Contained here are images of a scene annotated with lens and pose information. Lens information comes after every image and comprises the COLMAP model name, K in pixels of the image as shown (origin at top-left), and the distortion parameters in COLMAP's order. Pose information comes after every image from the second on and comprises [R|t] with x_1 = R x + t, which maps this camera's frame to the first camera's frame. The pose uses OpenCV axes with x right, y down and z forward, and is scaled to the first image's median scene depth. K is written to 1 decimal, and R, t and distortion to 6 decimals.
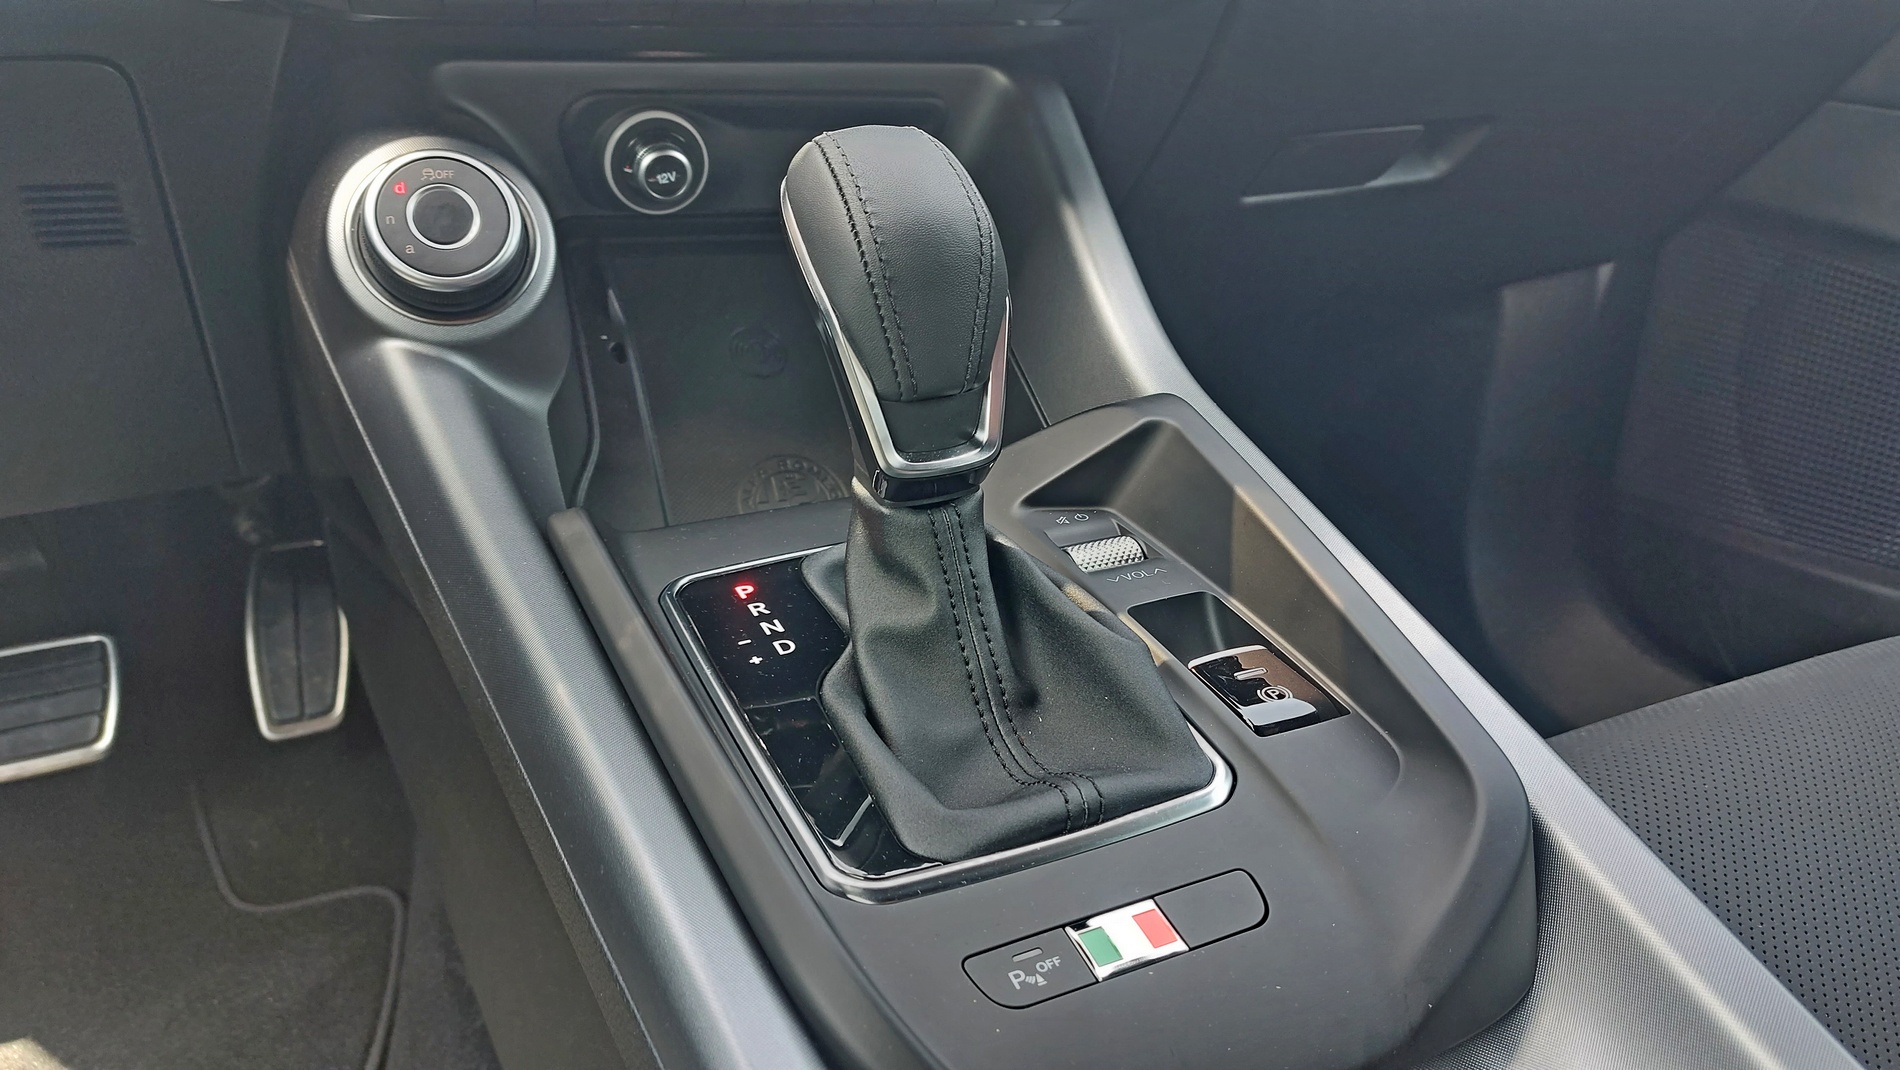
lens RADIAL K [[1440.2, 0, 974.2], [0, 1440.2, 524.2], [0, 0, 1]] dist [0.075074, -0.110956]
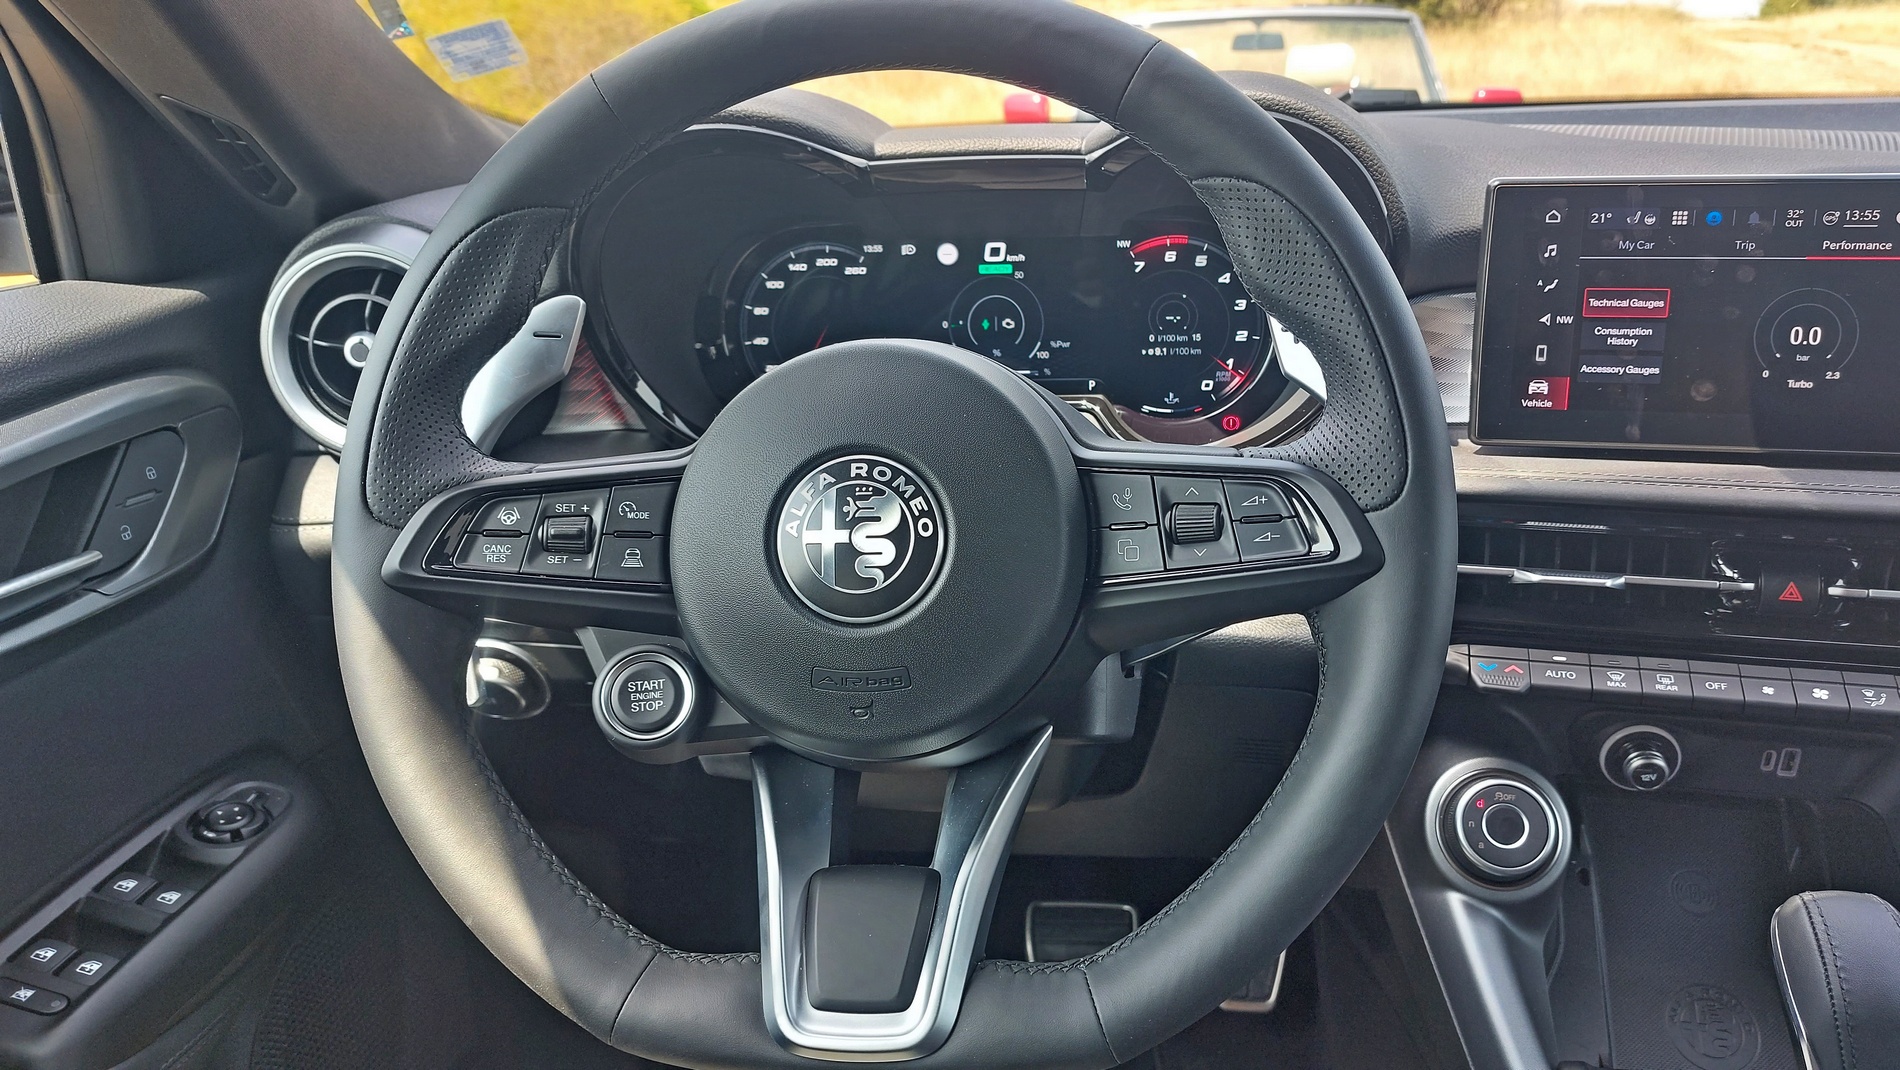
lens RADIAL K [[1423.5, 0, 960.1], [0, 1423.5, 538.2], [0, 0, 1]] dist [0.066903, -0.094141]
pose [[0.842865, 0.119839, -0.524612, -0.097921], [-0.177678, 0.982190, -0.061101, -0.348214], [0.507946, 0.144712, 0.849146, -0.700425]]
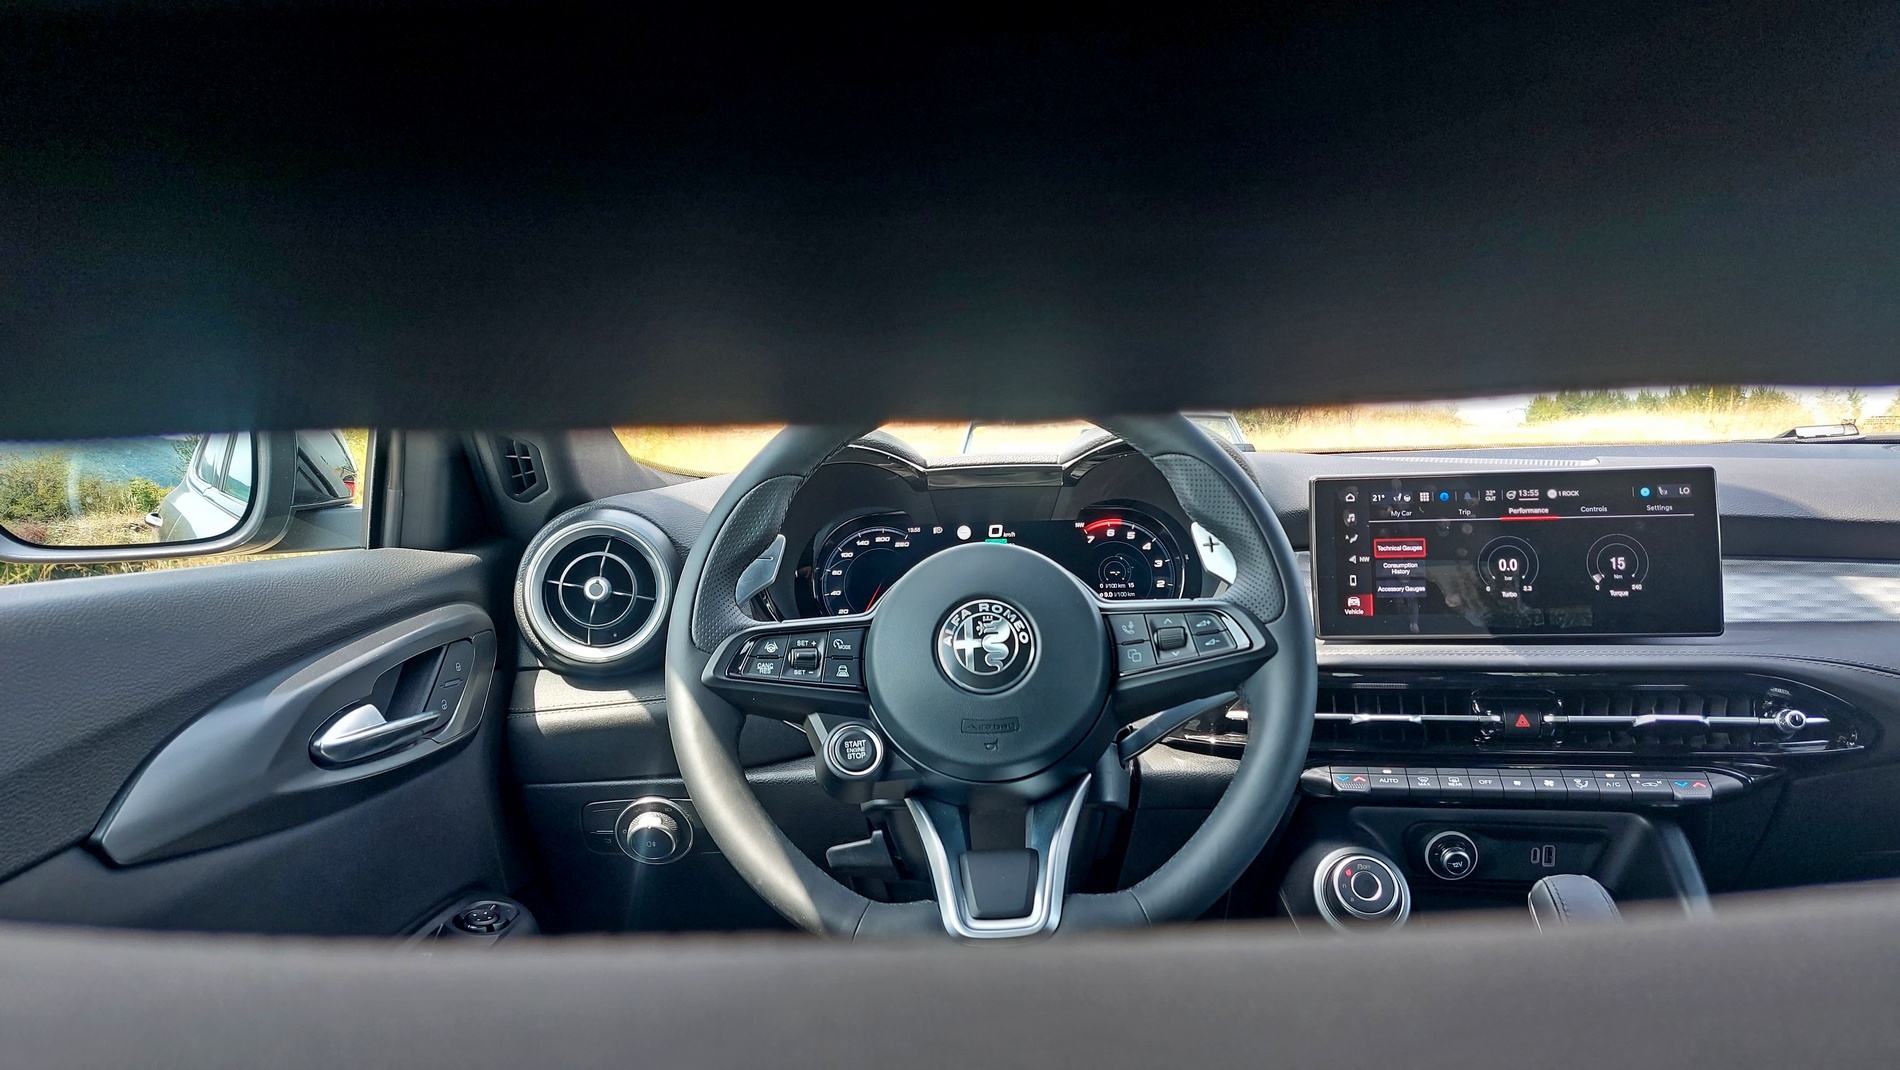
lens RADIAL K [[1382.4, 0, 952.7], [0, 1382.4, 508.8], [0, 0, 1]] dist [0.111586, -0.179678]
pose [[0.889970, -0.035665, -0.454621, 0.095112], [-0.140678, 0.926841, -0.348102, 0.112698], [0.433777, 0.373756, 0.819844, -1.487255]]
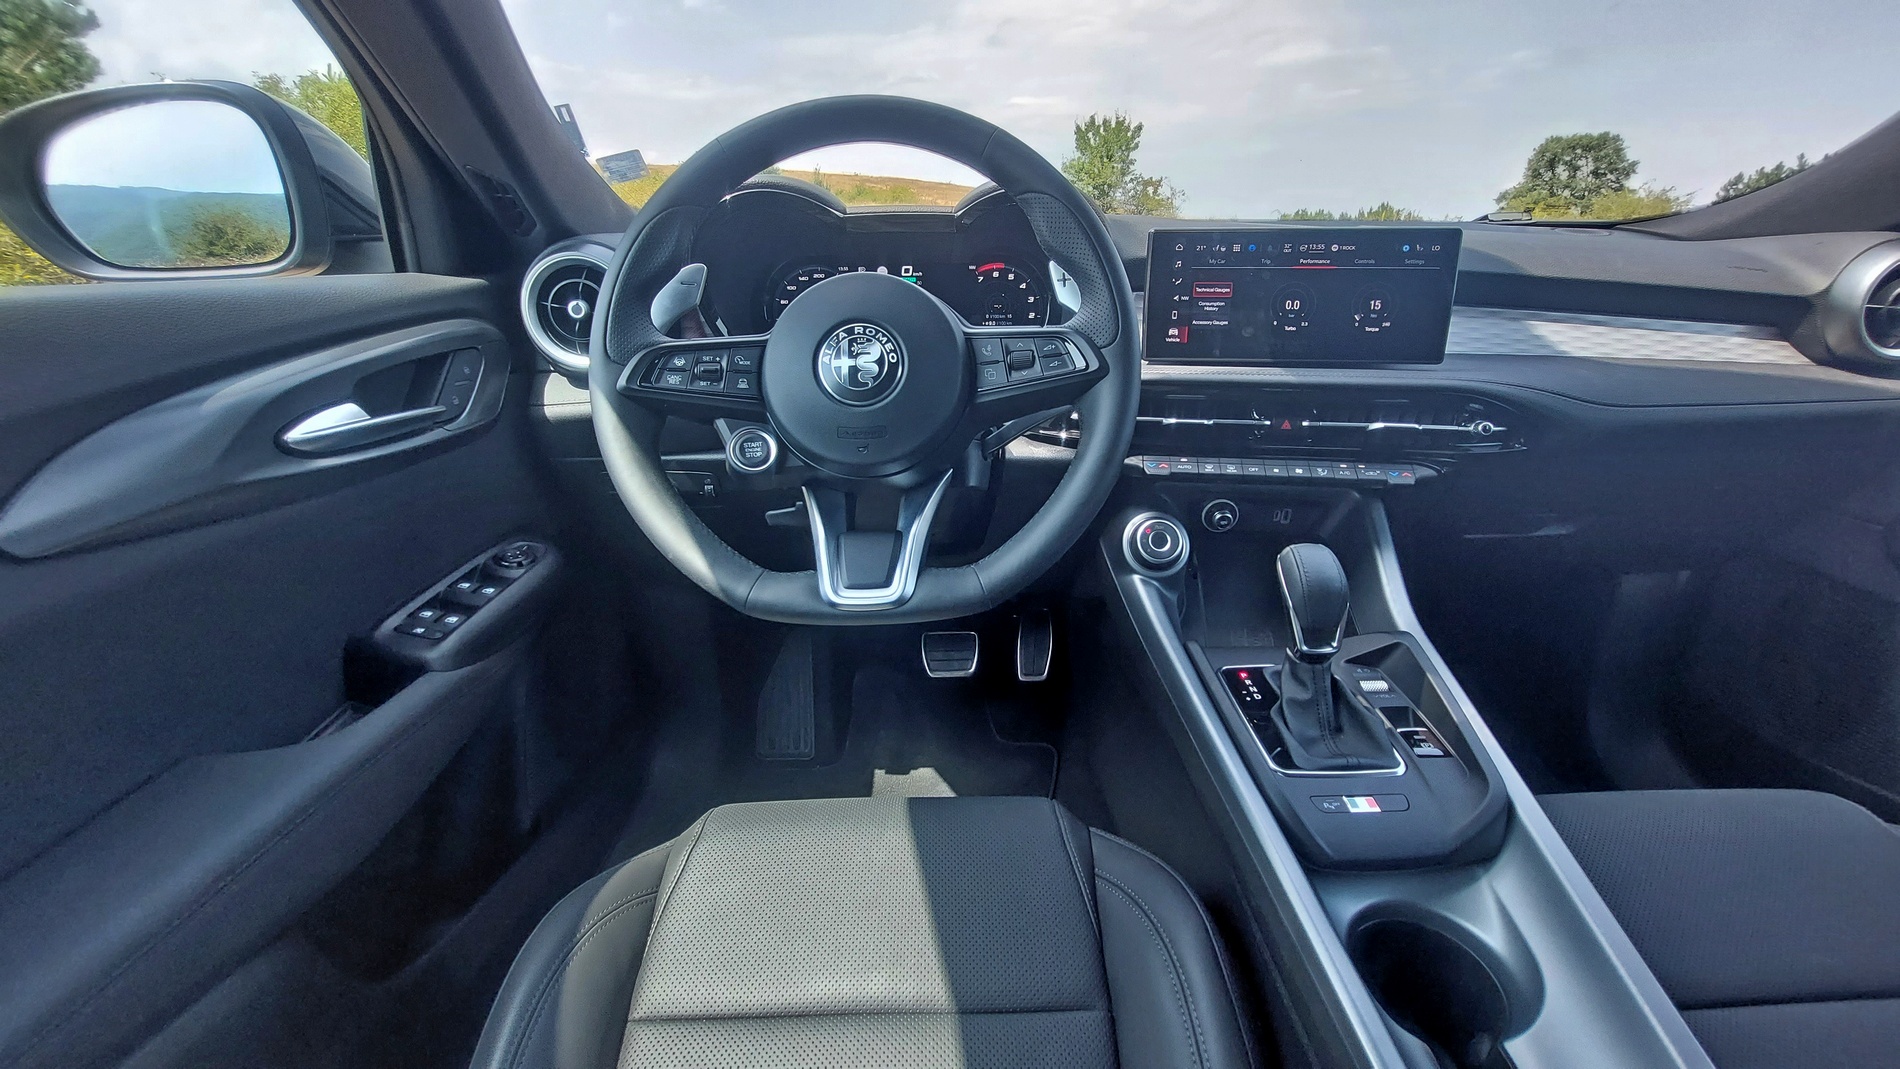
lens RADIAL K [[777.7, 0, 960.3], [0, 777.7, 534.4], [0, 0, 1]] dist [-0.013613, -0.000206]
pose [[0.902491, 0.121809, -0.413125, -0.056715], [-0.151392, 0.987684, -0.039507, -0.099194], [0.403225, 0.098198, 0.909817, -0.838274]]
